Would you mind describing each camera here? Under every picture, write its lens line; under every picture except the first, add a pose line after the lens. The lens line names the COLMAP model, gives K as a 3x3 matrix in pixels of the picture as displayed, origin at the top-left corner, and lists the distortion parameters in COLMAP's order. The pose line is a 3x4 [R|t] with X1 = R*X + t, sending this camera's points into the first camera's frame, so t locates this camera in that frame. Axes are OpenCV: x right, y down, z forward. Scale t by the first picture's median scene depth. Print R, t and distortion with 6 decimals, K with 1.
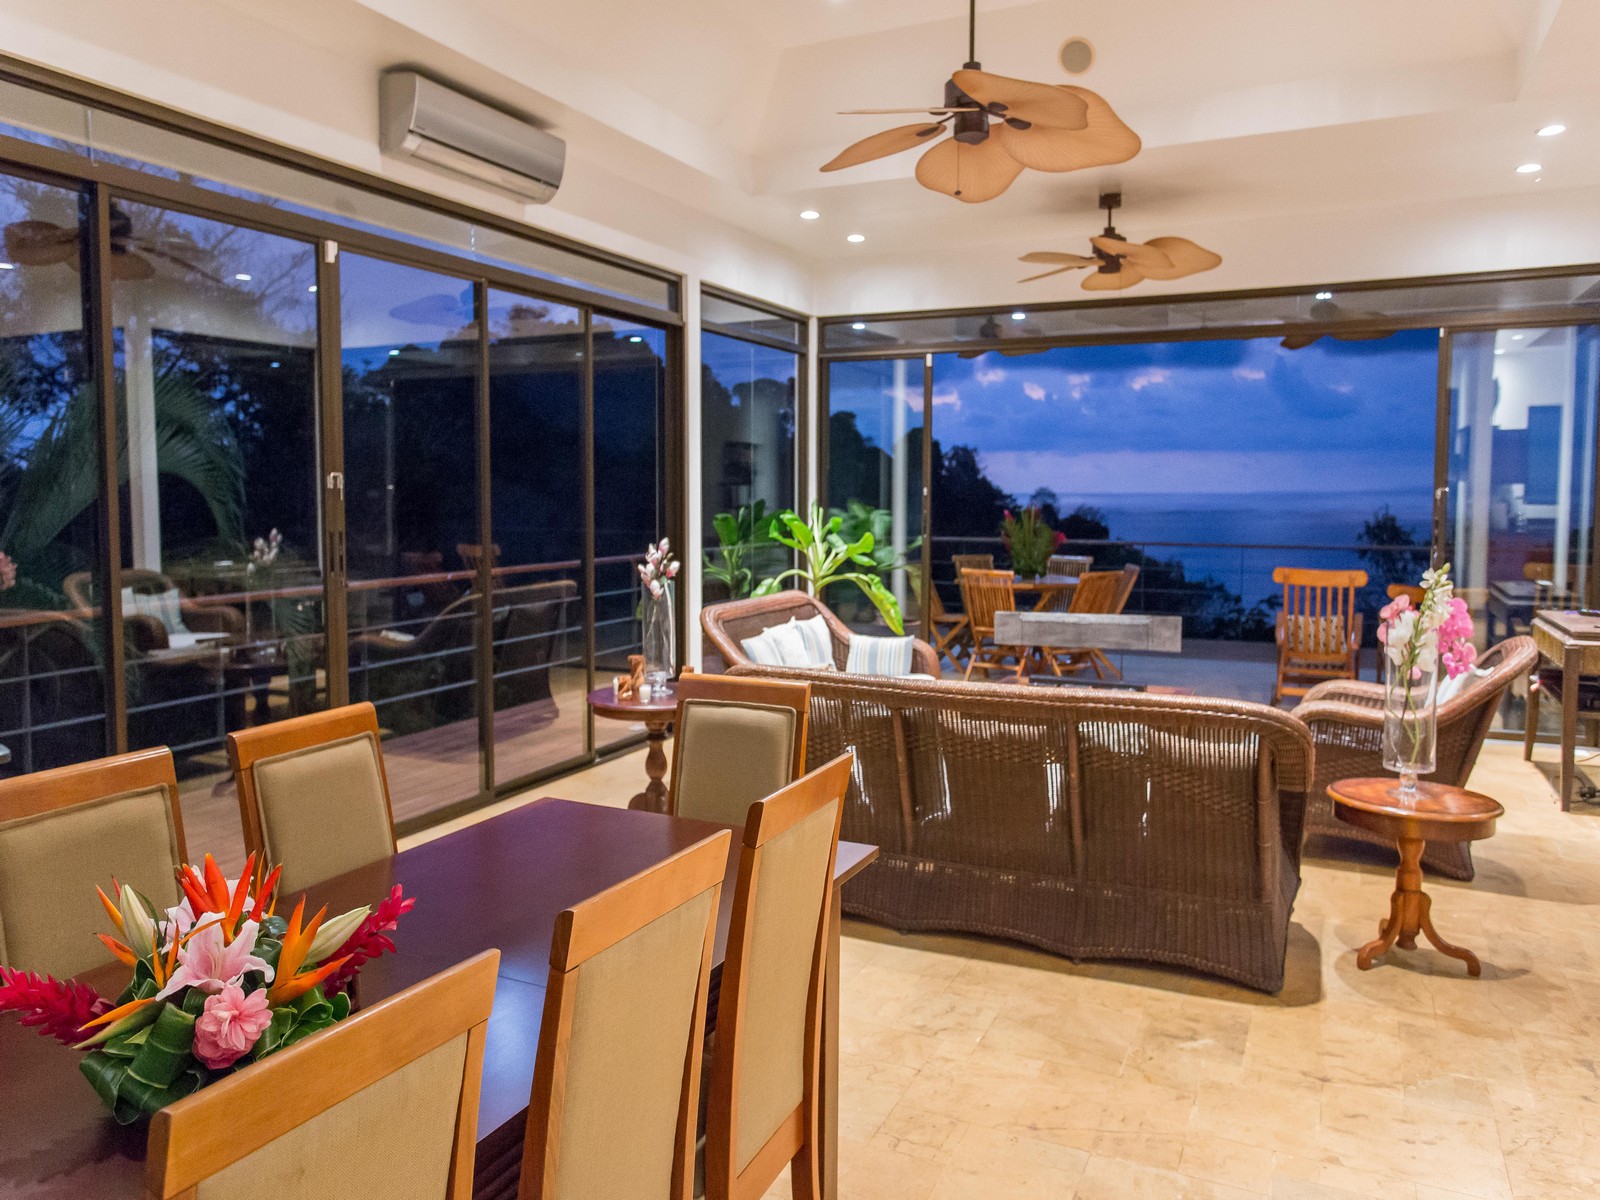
lens RADIAL K [[1137.3, 0, 797.4], [0, 1137.3, 593.3], [0, 0, 1]] dist [-0.010439, 0.001474]
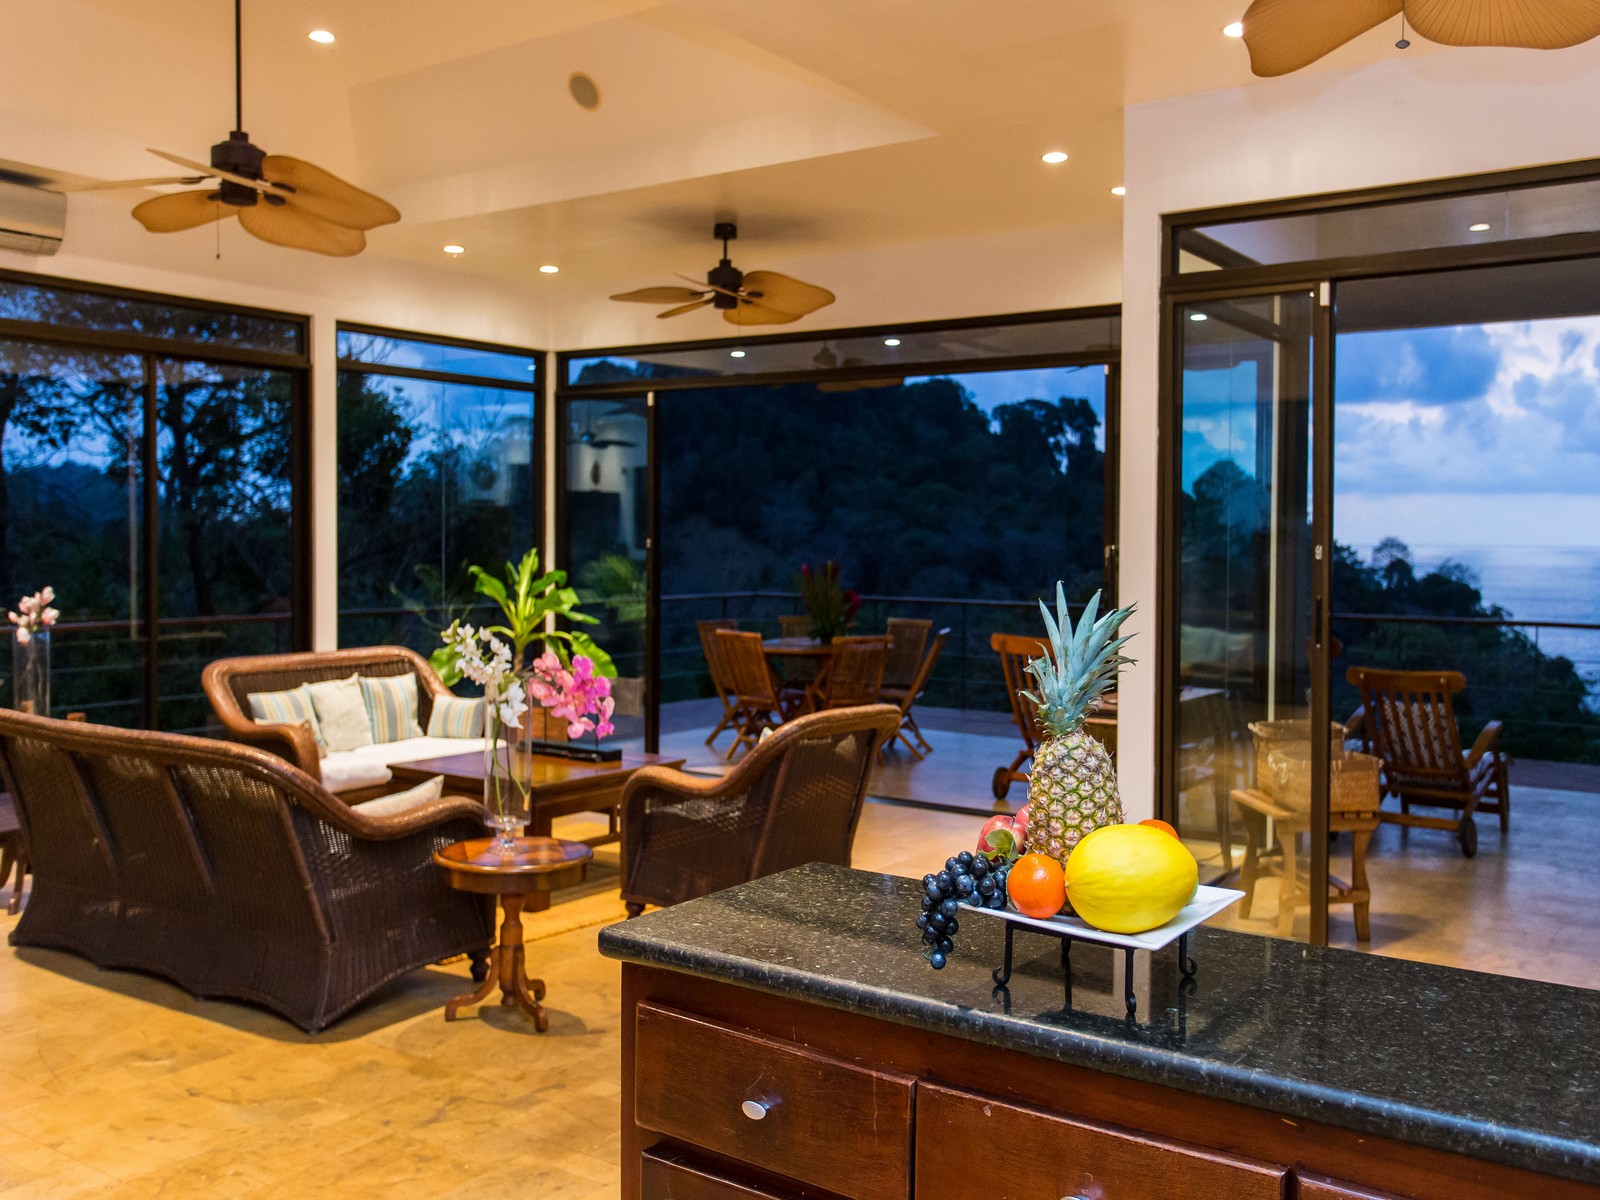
lens RADIAL K [[1427.6, 0, 867.4], [0, 1427.6, 601.9], [0, 0, 1]] dist [0.016121, -0.009930]
pose [[0.989907, 0.015381, -0.140881, 0.584757], [-0.021741, 0.998807, -0.043718, 0.004163], [0.140040, 0.046339, 0.989061, -0.125504]]
